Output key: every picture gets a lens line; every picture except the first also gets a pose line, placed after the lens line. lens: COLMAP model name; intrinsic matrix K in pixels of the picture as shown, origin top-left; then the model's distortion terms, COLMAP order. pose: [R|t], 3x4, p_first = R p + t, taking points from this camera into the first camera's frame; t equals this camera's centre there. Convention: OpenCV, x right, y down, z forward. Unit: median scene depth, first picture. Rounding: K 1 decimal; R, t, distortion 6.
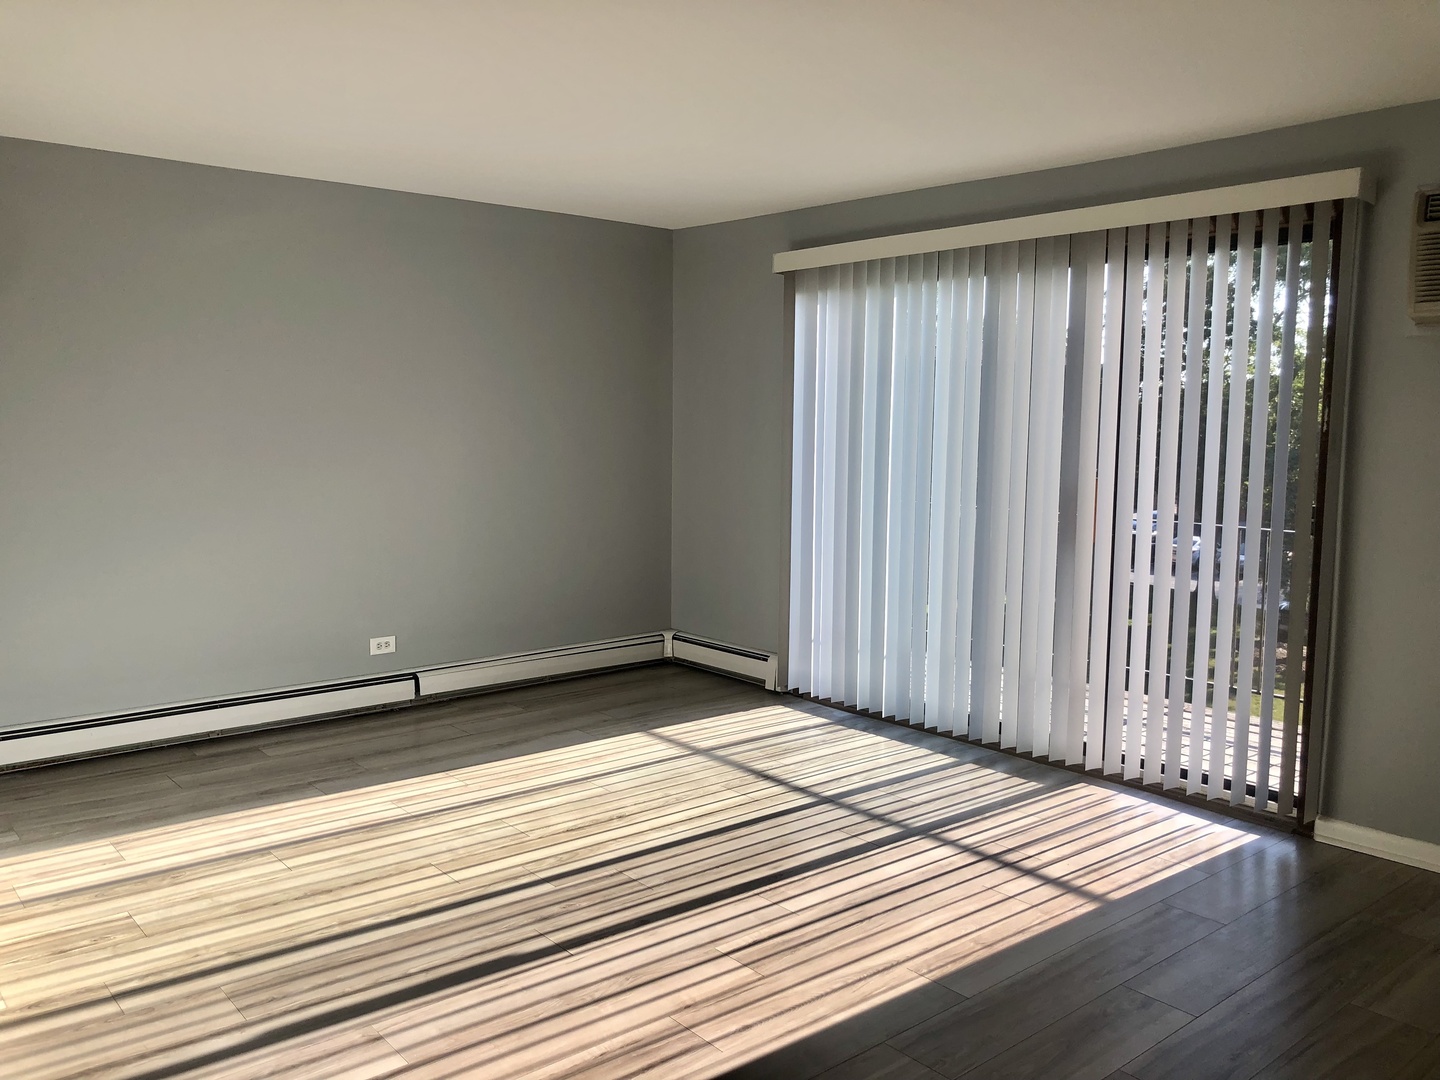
lens RADIAL K [[1167.9, 0, 707.1], [0, 1167.9, 534.6], [0, 0, 1]] dist [0.002360, -0.010624]
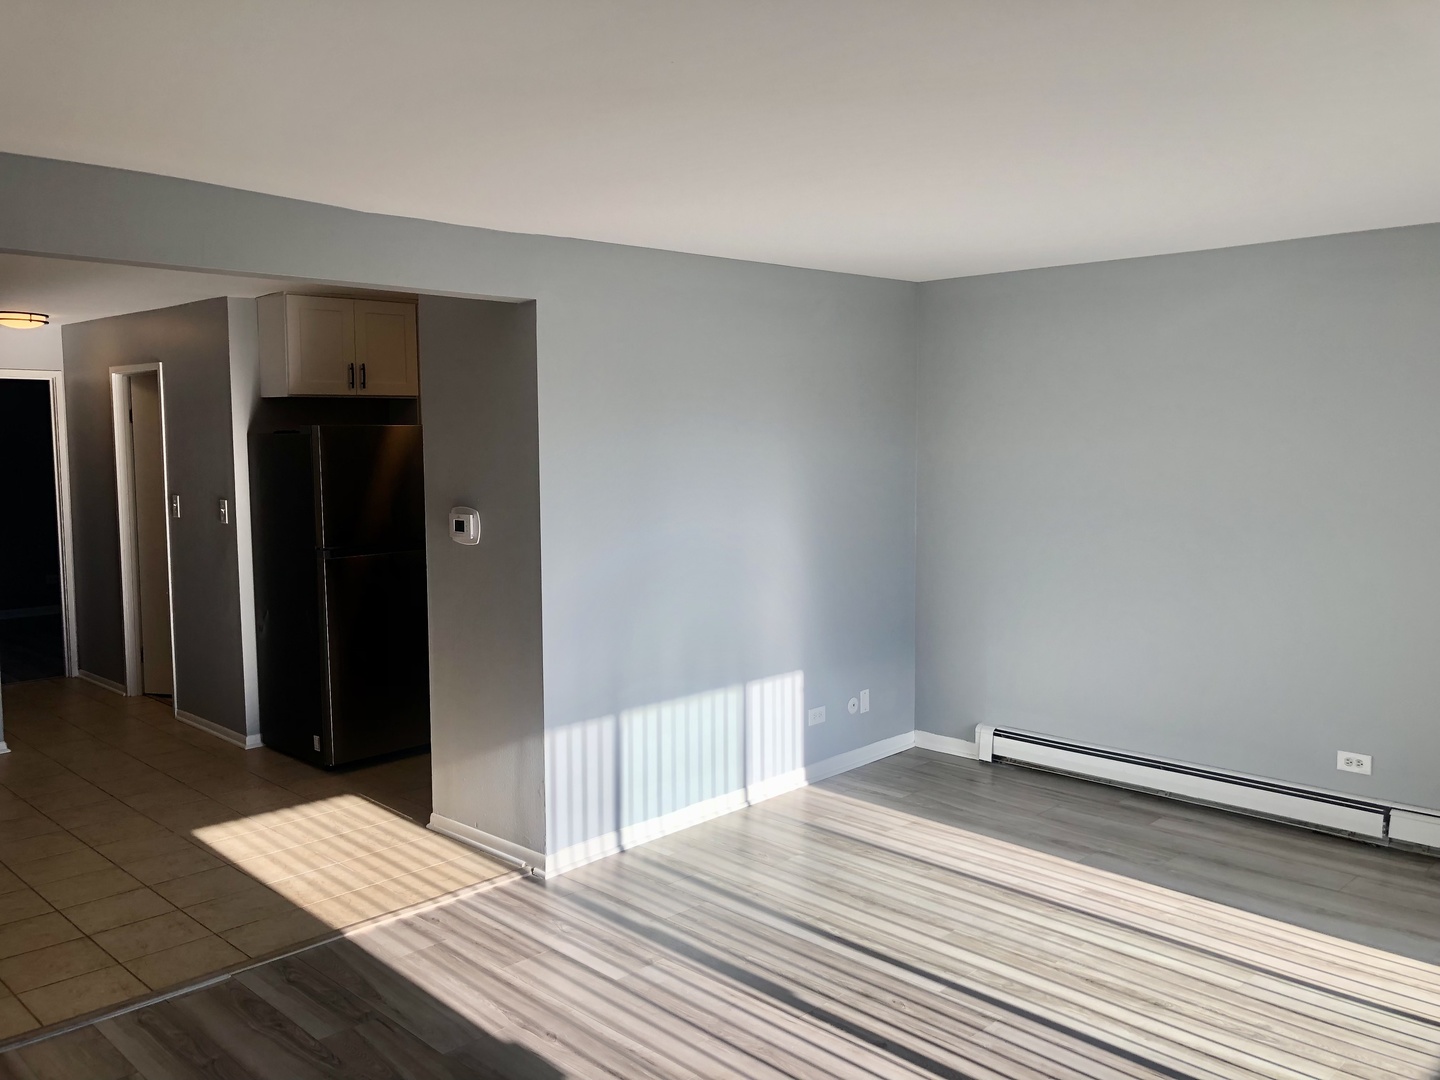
lens RADIAL K [[1167.9, 0, 707.1], [0, 1167.9, 534.6], [0, 0, 1]] dist [0.002360, -0.010624]
pose [[0.104854, 0.078232, -0.991406, 0.677293], [-0.103656, 0.992331, 0.067342, -0.105517], [0.989071, 0.095704, 0.112159, 0.571074]]
